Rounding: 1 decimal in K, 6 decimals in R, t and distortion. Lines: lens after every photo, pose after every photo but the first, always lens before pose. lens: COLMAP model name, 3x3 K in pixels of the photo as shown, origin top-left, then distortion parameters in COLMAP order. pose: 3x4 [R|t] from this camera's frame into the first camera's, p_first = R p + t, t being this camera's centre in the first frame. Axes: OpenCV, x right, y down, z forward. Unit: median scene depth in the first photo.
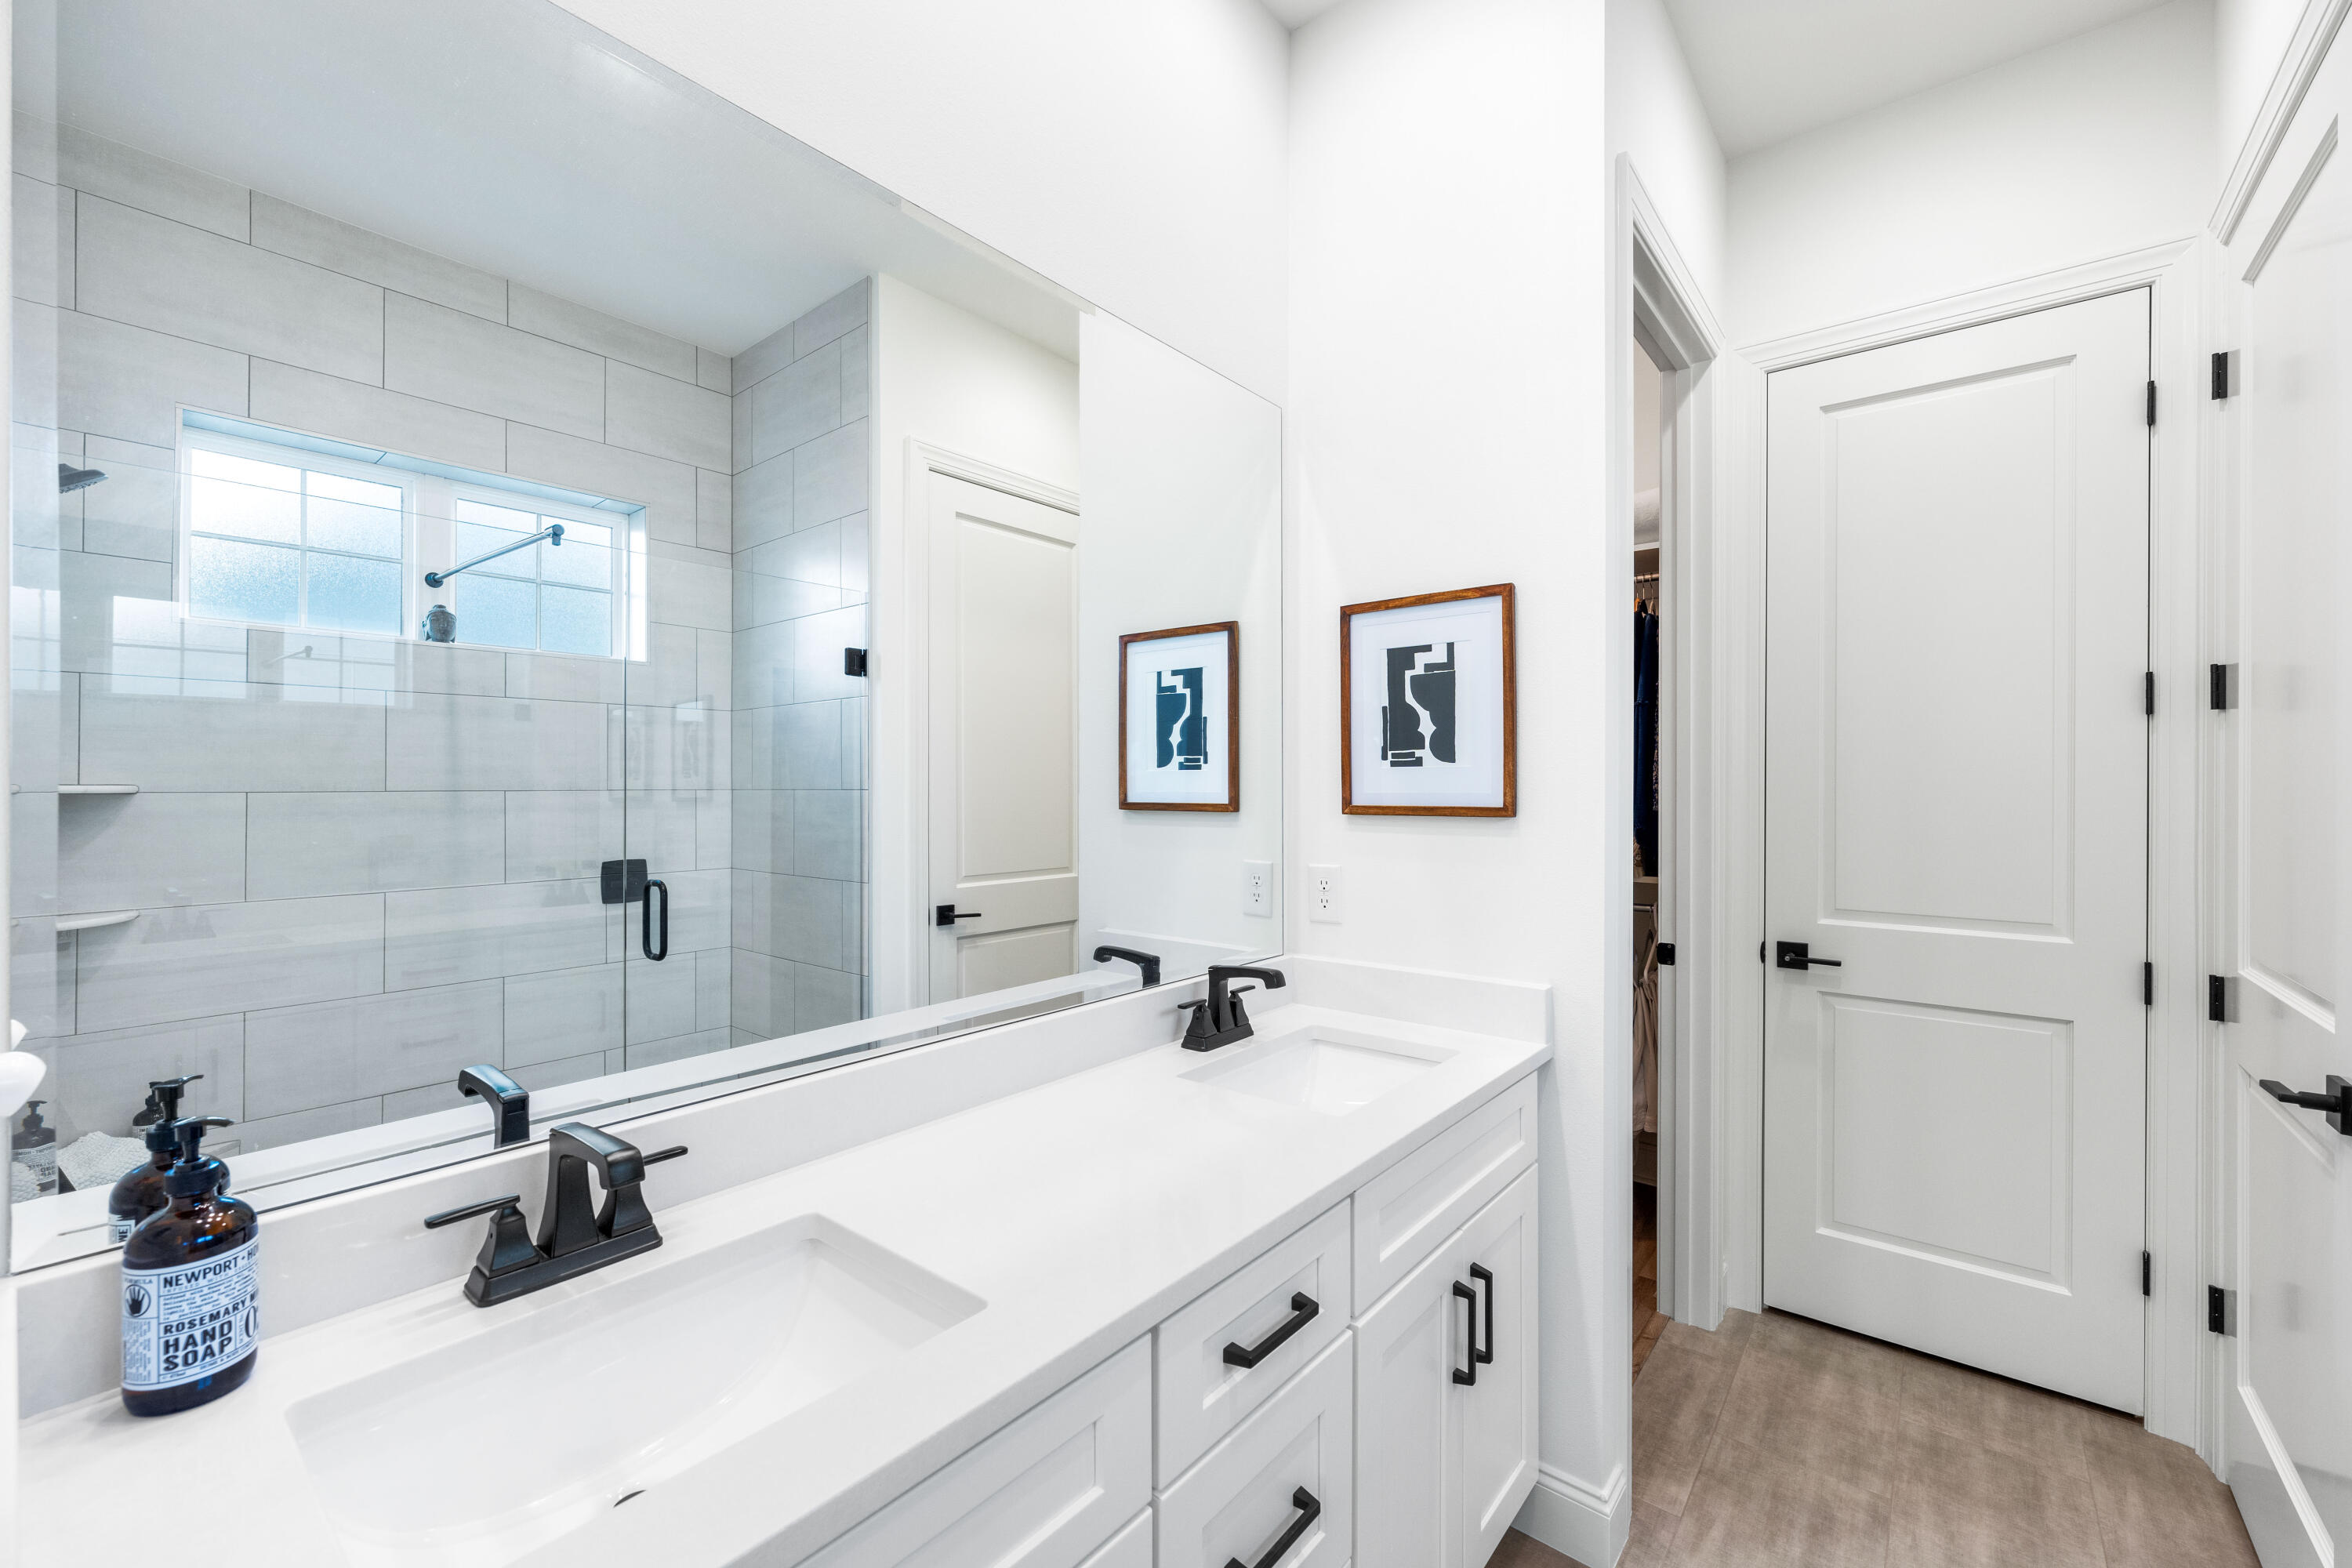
lens RADIAL K [[958.9, 0, 1177.5], [0, 958.9, 780.8], [0, 0, 1]] dist [-0.000389, -0.000068]
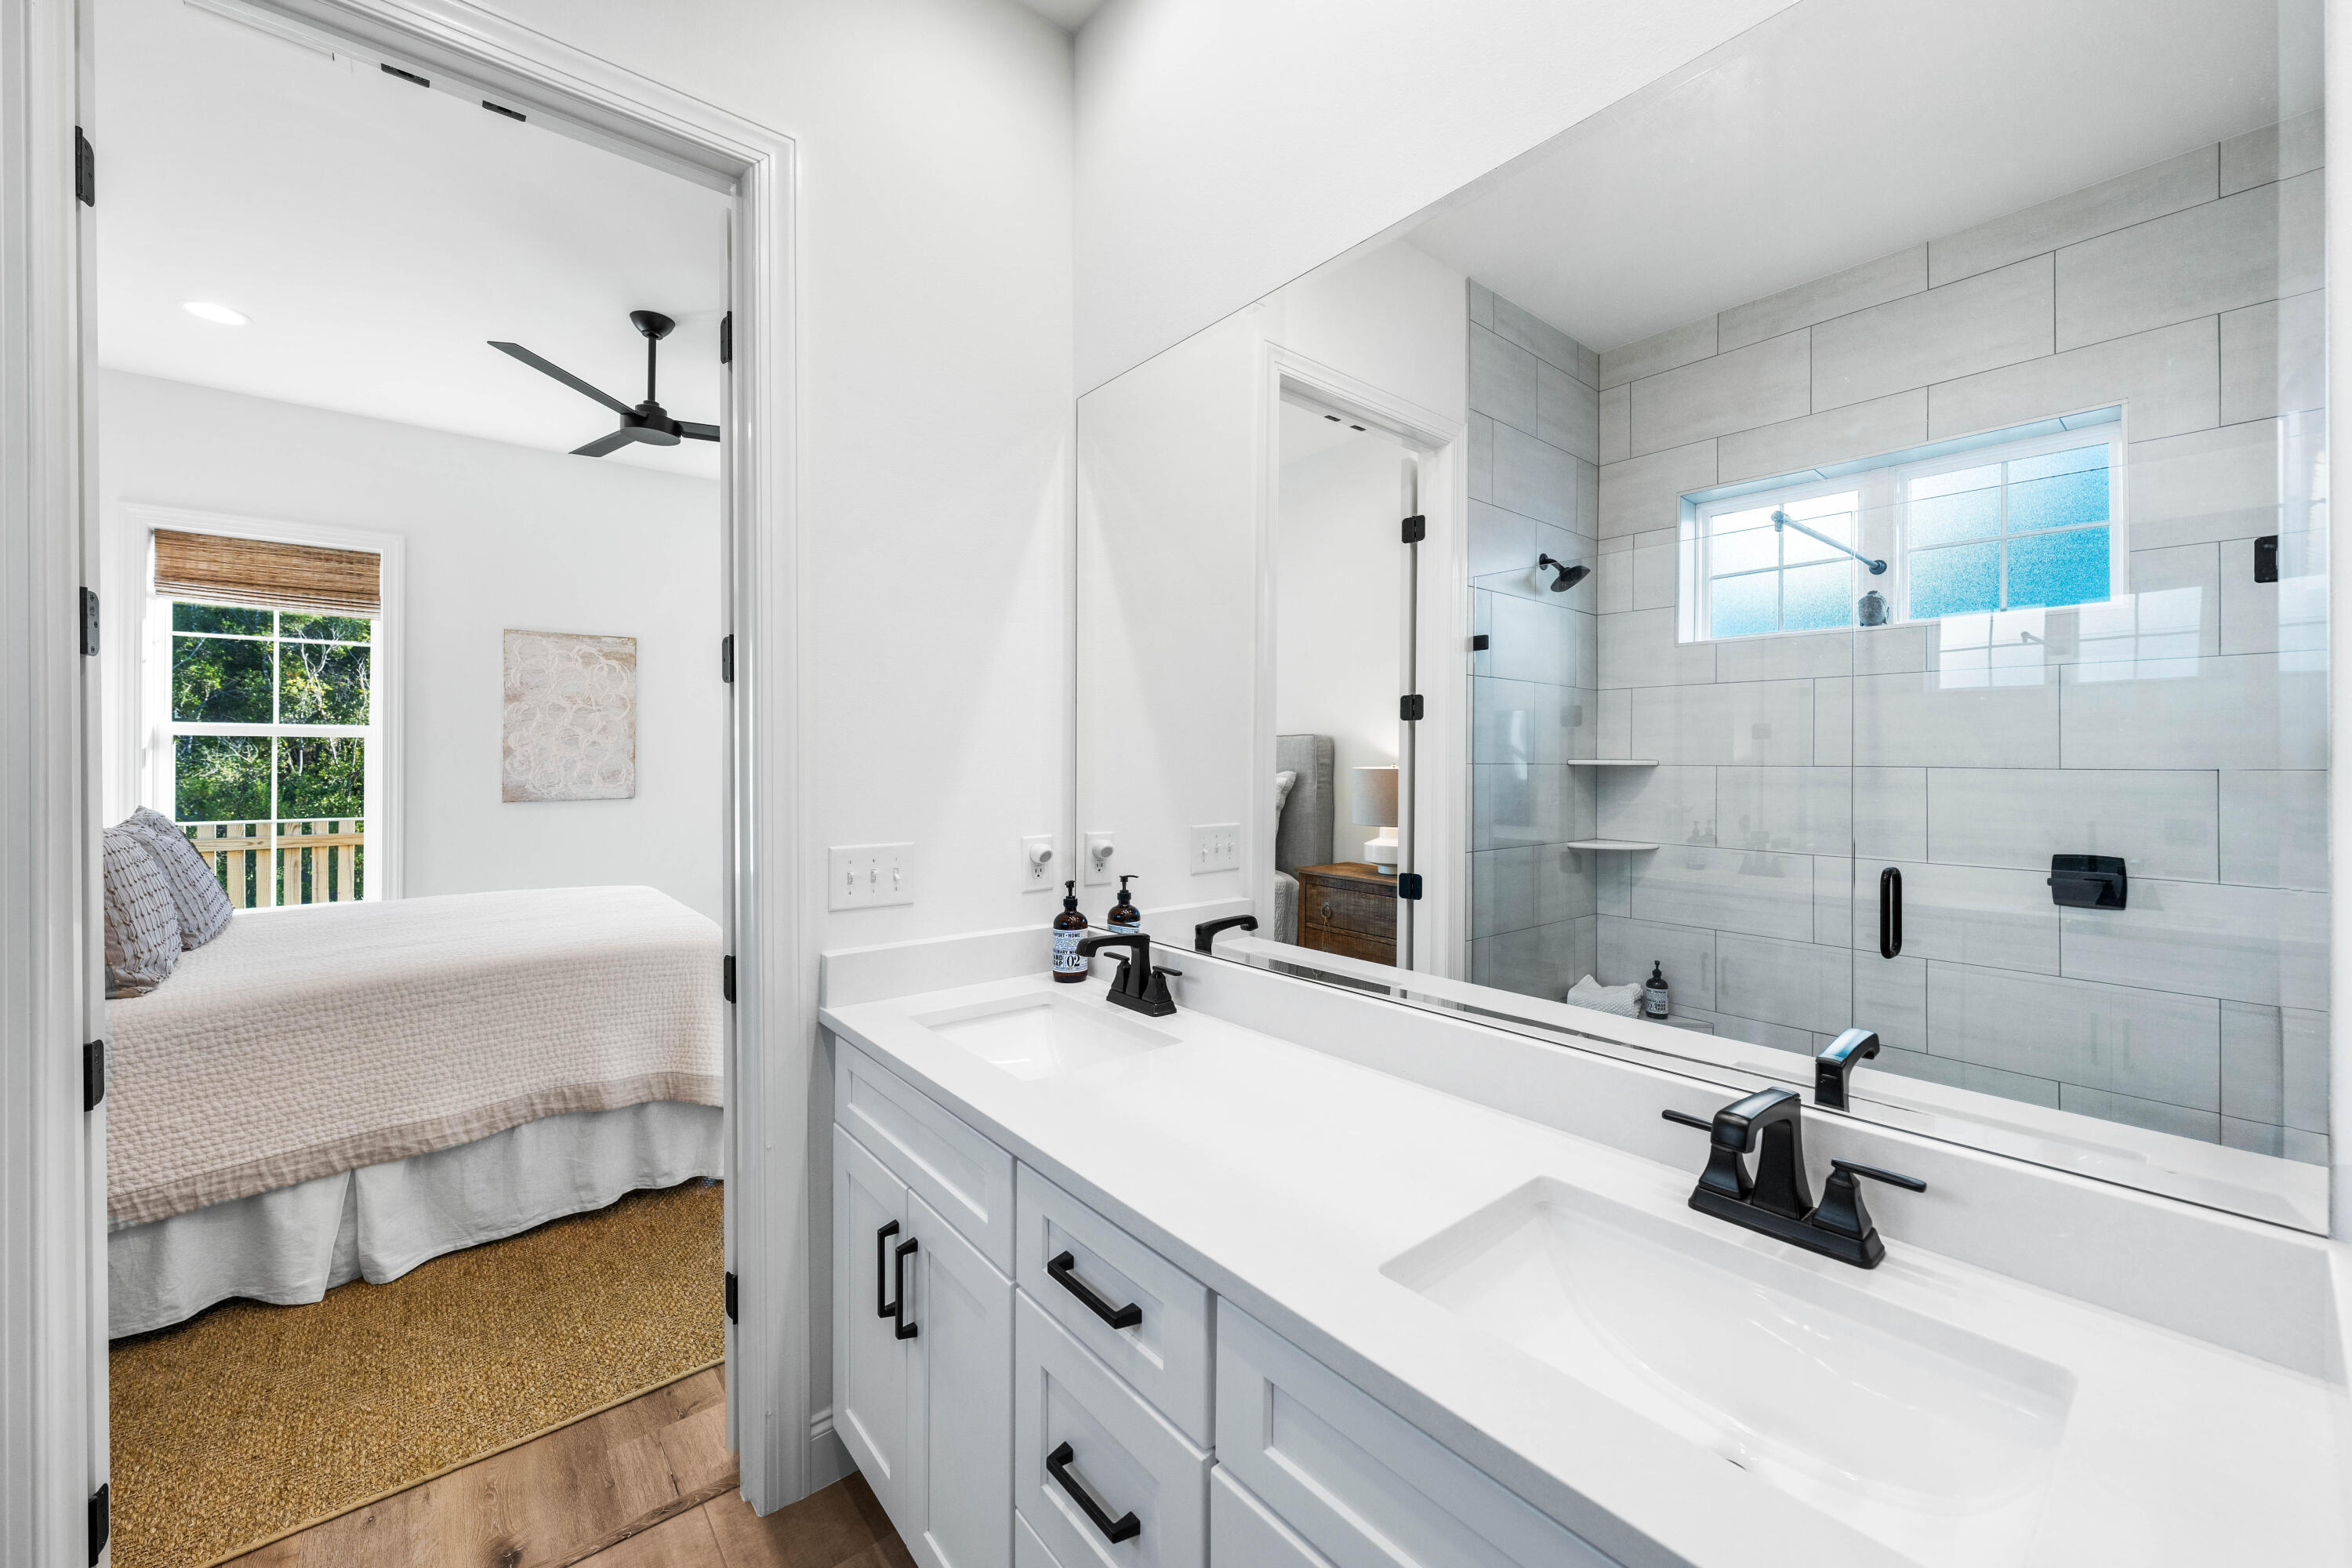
lens RADIAL K [[902.5, 0, 1173.0], [0, 902.5, 759.6], [0, 0, 1]] dist [-0.000749, 0.000076]
pose [[-0.192730, -0.000477, -0.981252, 0.430080], [-0.000085, 1.000000, -0.000470, 0.002849], [0.981252, -0.000007, -0.192730, 0.530447]]
